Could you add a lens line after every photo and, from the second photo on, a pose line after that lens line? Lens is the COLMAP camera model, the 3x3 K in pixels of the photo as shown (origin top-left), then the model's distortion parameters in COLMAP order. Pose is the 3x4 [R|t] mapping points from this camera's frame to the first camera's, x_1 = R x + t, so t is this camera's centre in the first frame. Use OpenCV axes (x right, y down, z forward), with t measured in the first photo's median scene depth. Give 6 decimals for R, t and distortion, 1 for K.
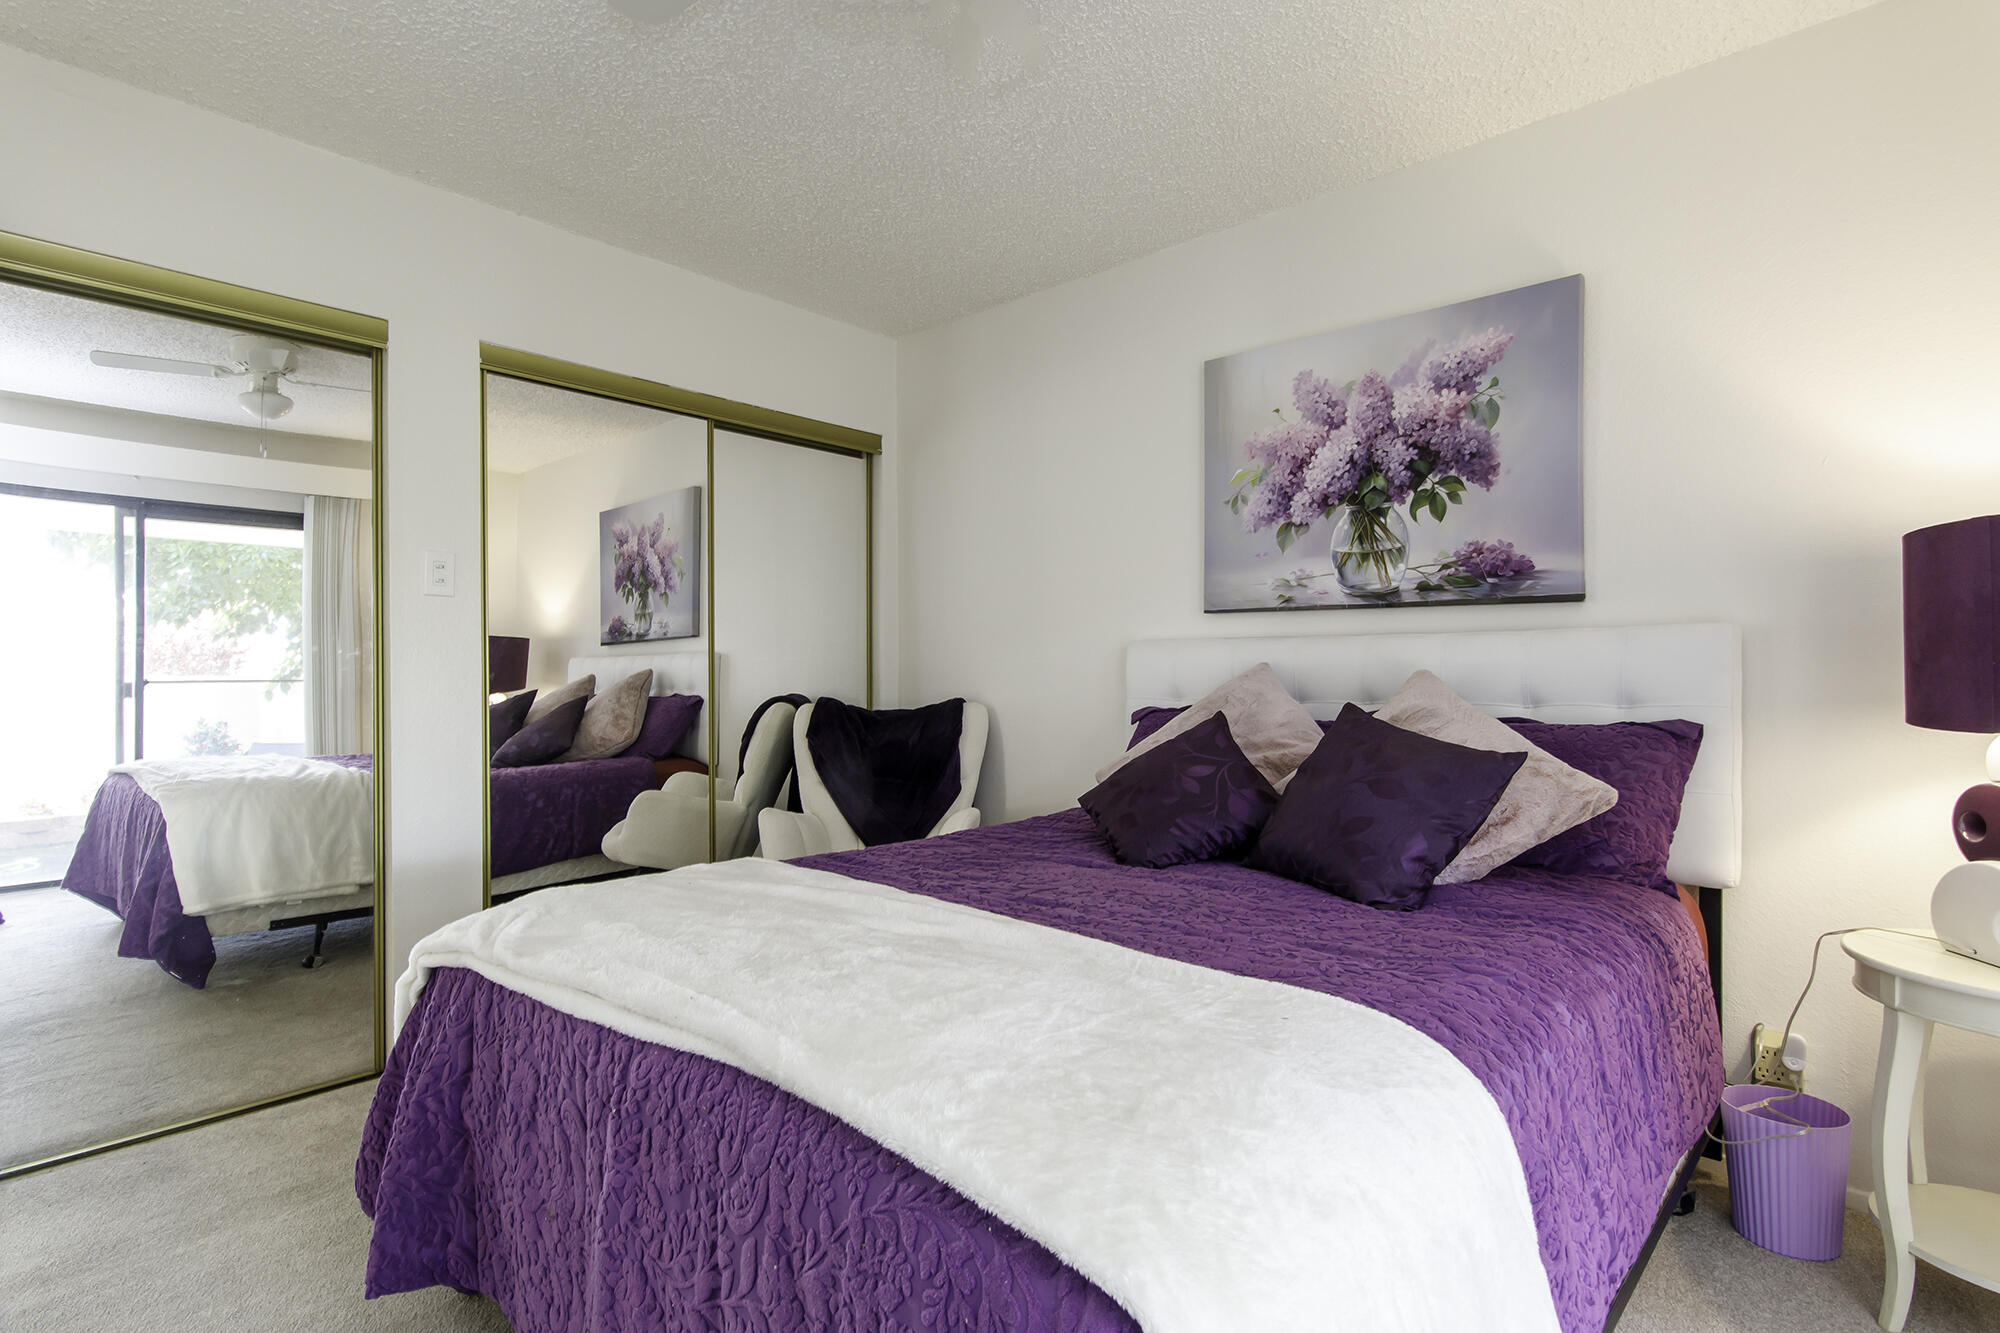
lens RADIAL K [[967.0, 0, 997.9], [0, 967.0, 656.7], [0, 0, 1]] dist [0.000427, -0.000242]
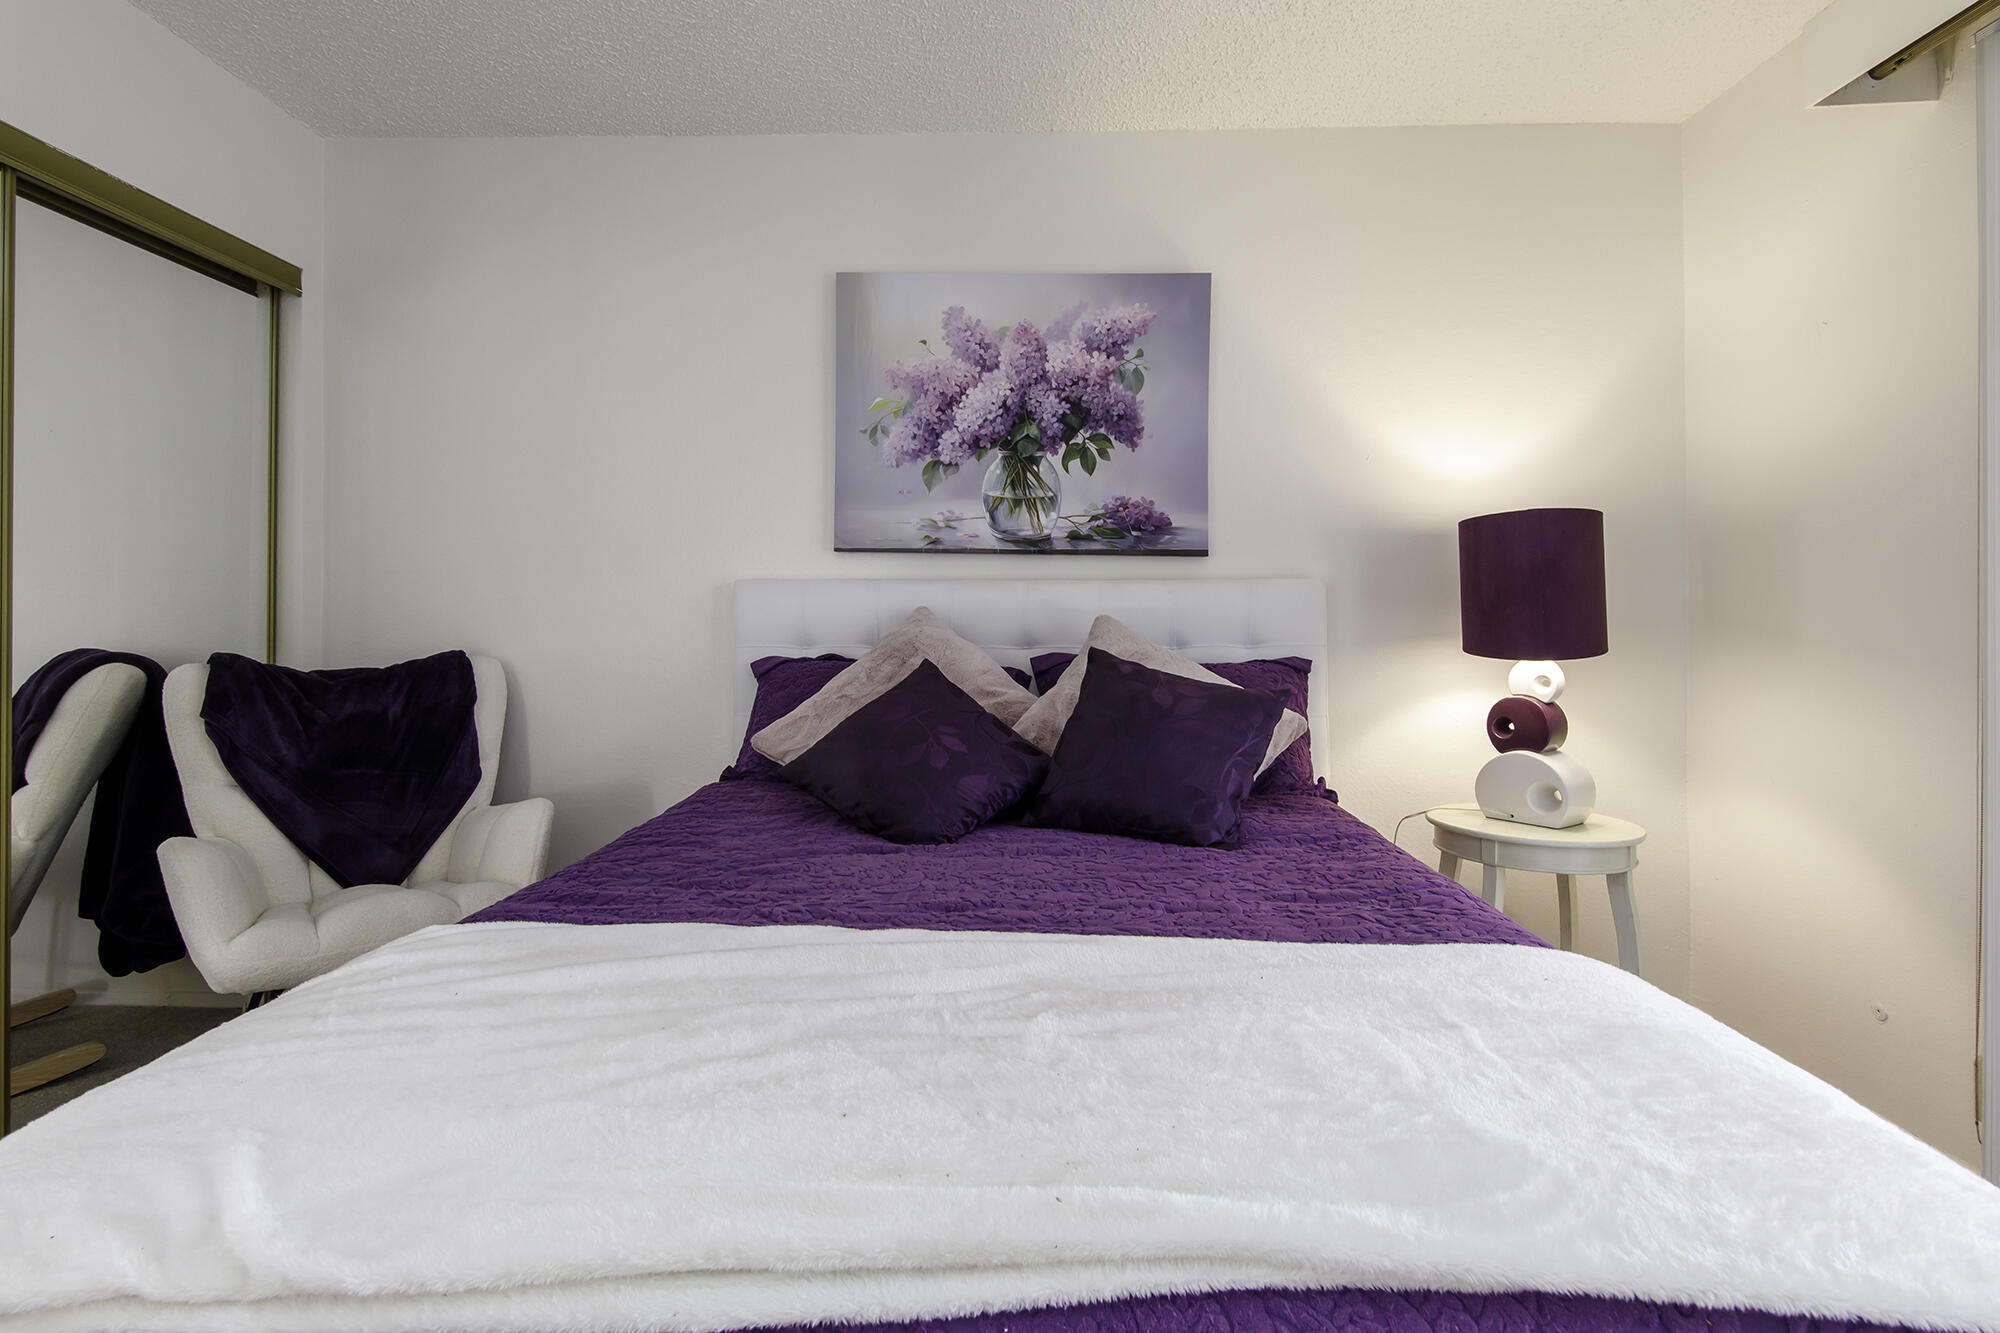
lens RADIAL K [[965.9, 0, 969.4], [0, 965.9, 598.4], [0, 0, 1]] dist [-0.000013, -0.000012]
pose [[0.760645, 0.016049, 0.648969, -0.318017], [-0.013376, 0.999870, -0.009049, 0.006446], [-0.649030, -0.001798, 0.760761, 0.271137]]
